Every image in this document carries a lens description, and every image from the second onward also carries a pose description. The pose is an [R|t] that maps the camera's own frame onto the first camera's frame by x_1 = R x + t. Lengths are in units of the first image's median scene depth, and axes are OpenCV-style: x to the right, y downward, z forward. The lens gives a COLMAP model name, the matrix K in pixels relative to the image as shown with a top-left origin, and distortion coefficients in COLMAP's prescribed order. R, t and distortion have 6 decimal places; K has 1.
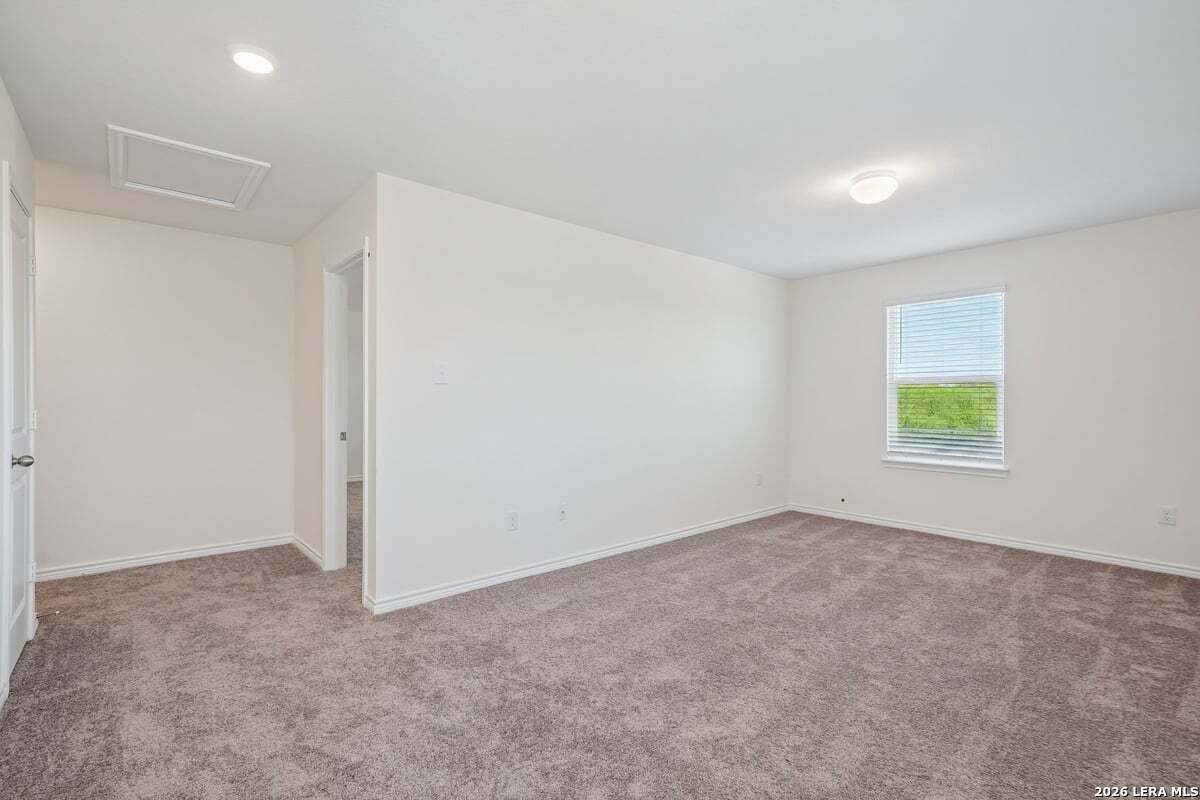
lens RADIAL K [[548.7, 0, 601.7], [0, 548.7, 400.8], [0, 0, 1]] dist [0.023986, 0.000600]
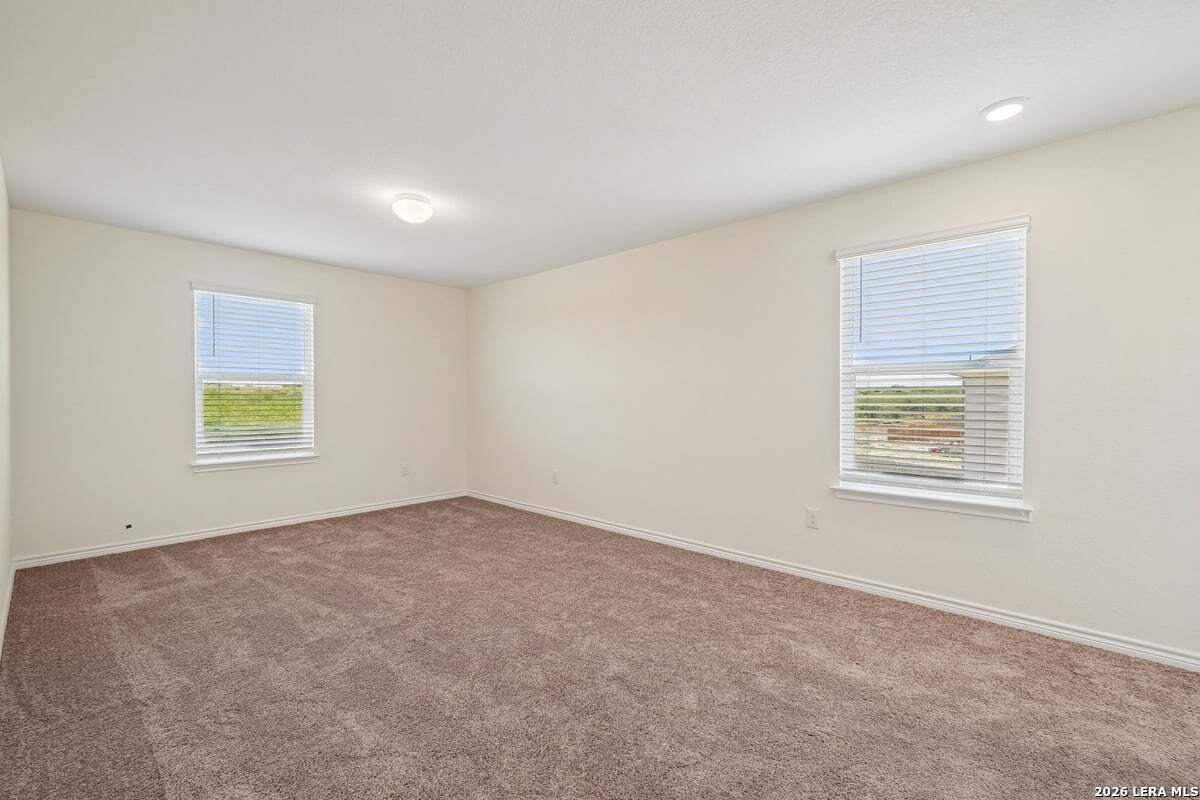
lens RADIAL K [[506.9, 0, 600.7], [0, 506.9, 403.0], [0, 0, 1]] dist [0.005099, 0.000395]
pose [[-0.112243, -0.012144, 0.993607, -0.473309], [-0.000735, 0.999926, 0.012138, -0.001545], [-0.993680, 0.000632, -0.112244, 0.595698]]
